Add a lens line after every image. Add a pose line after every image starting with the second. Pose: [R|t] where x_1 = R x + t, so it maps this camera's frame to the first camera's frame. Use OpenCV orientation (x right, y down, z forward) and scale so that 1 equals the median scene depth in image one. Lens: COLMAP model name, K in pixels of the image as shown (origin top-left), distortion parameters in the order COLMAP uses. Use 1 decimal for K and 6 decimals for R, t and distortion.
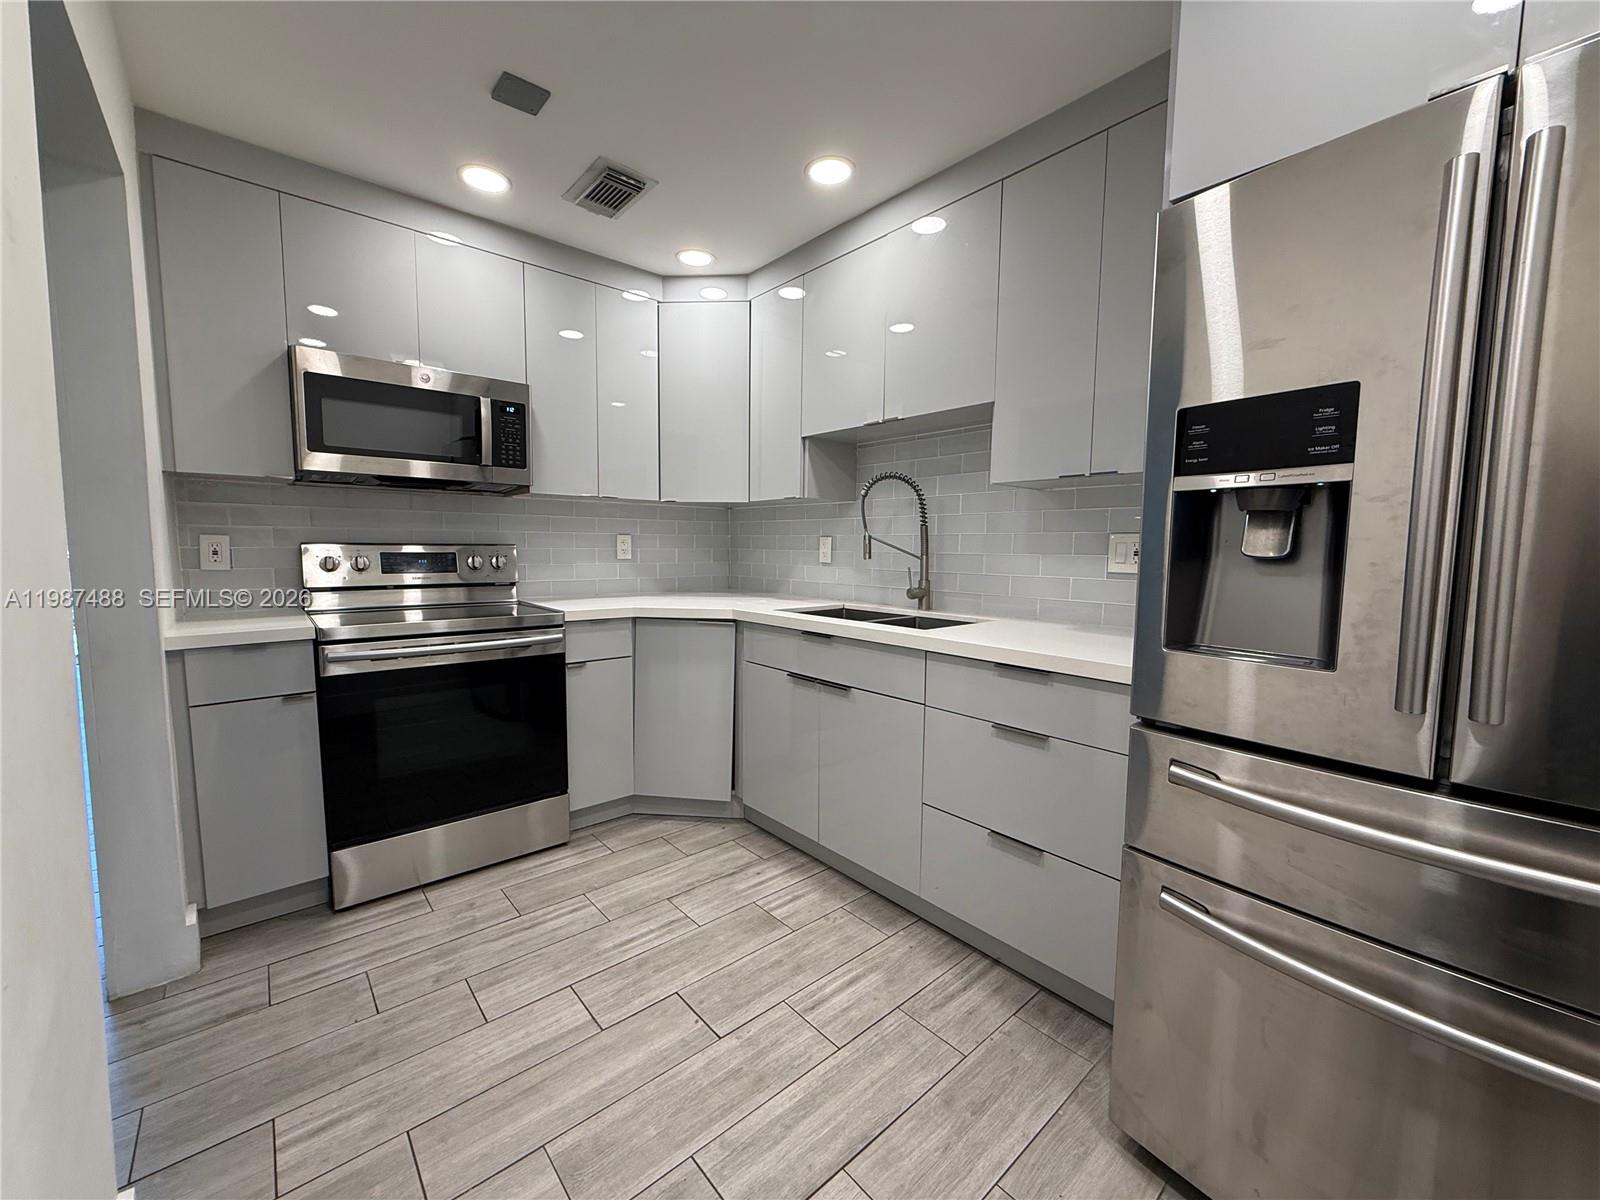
lens RADIAL K [[641.4, 0, 777.8], [0, 641.4, 605.7], [0, 0, 1]] dist [-0.000146, -0.000792]
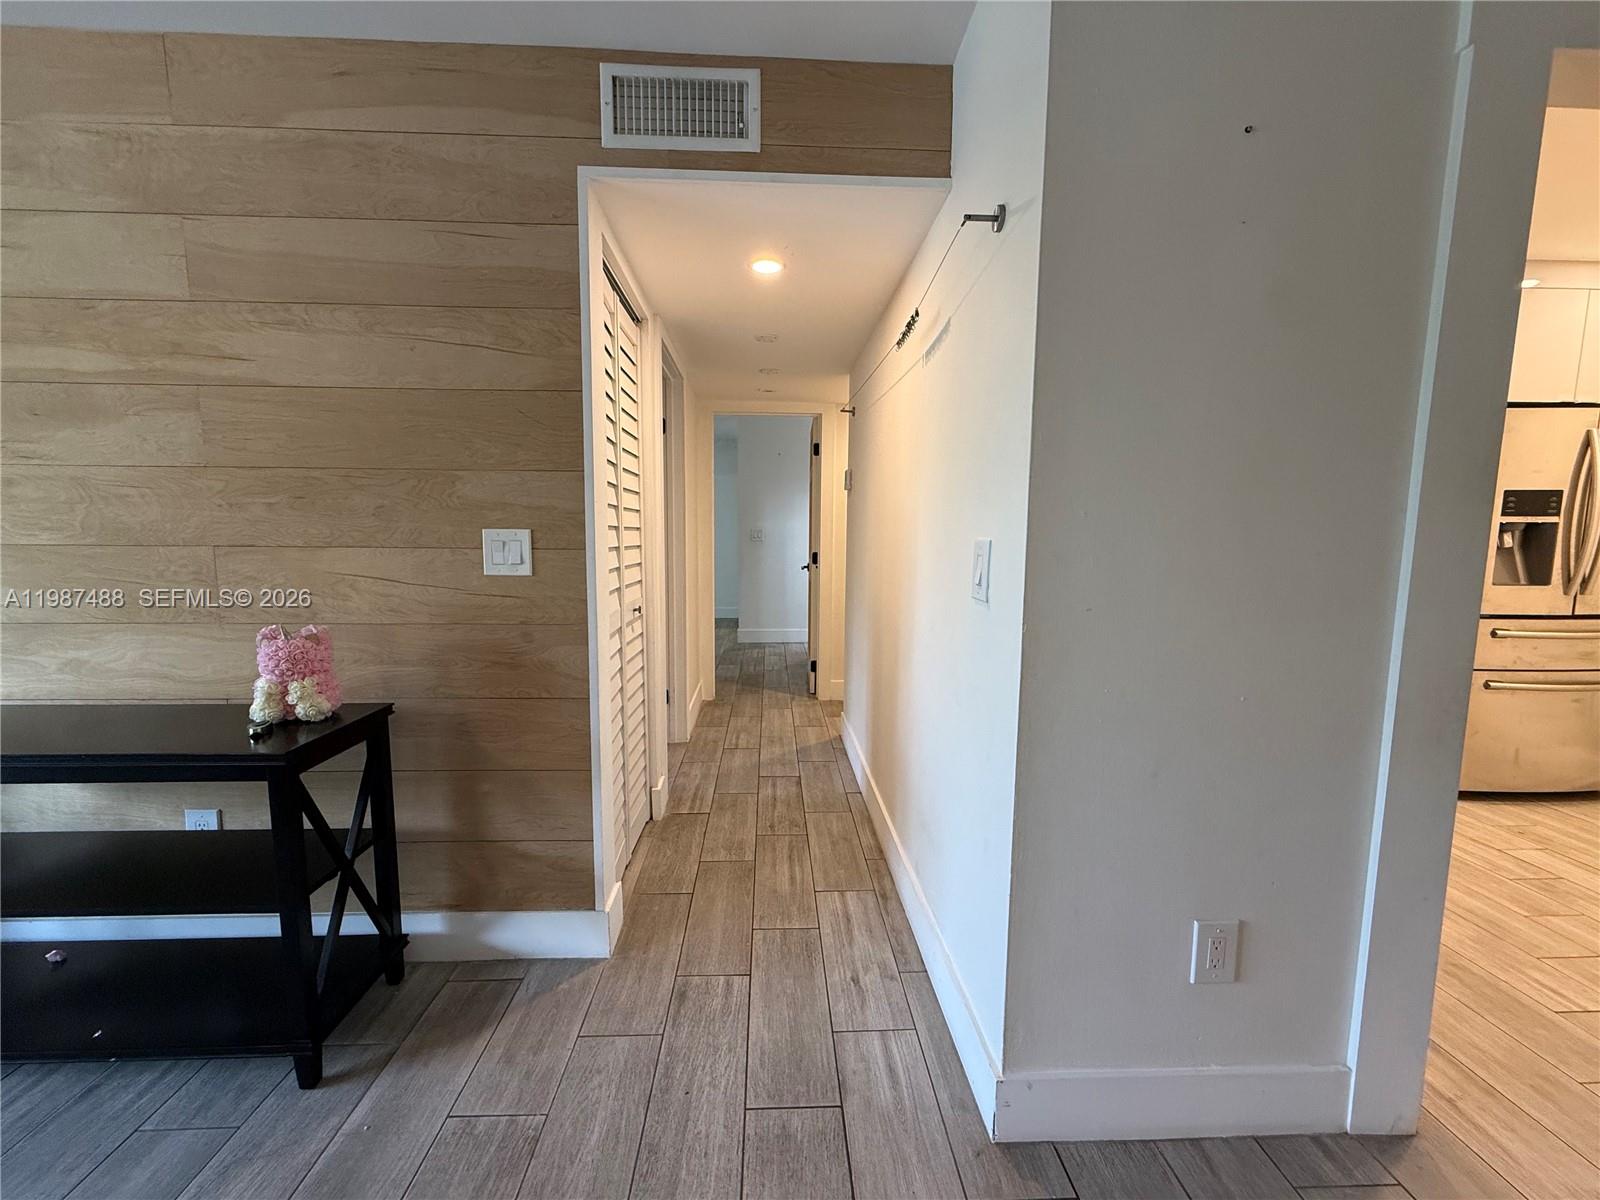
lens RADIAL K [[641.4, 0, 798.6], [0, 641.4, 604.1], [0, 0, 1]] dist [-0.000146, -0.000792]
pose [[0.612649, -0.095496, 0.784564, -1.688143], [0.076618, 0.995174, 0.061302, -0.122212], [-0.786632, 0.022555, 0.617010, 0.890417]]
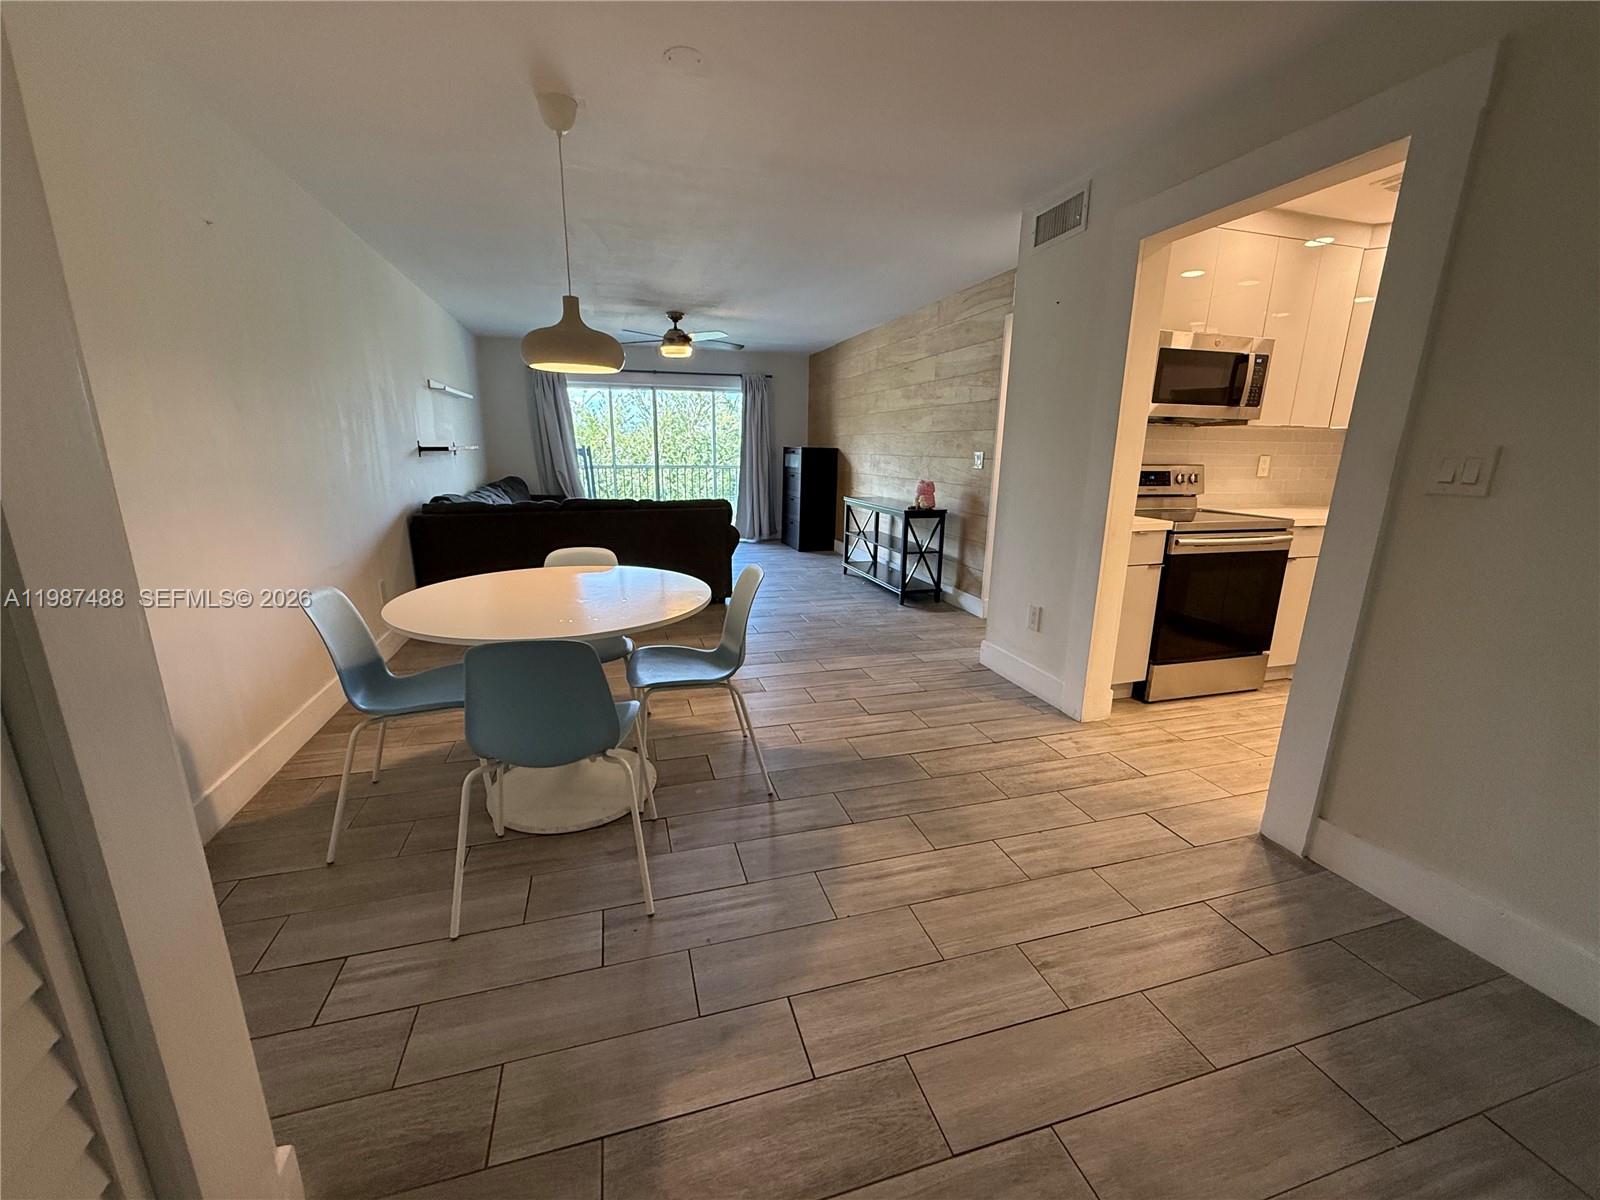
lens RADIAL K [[641.4, 0, 797.0], [0, 641.4, 604.0], [0, 0, 1]] dist [-0.000146, -0.000792]
pose [[0.915757, 0.094987, -0.390343, -0.892565], [-0.040962, 0.988659, 0.144485, 0.042006], [0.399640, -0.116323, 0.909262, -0.764851]]
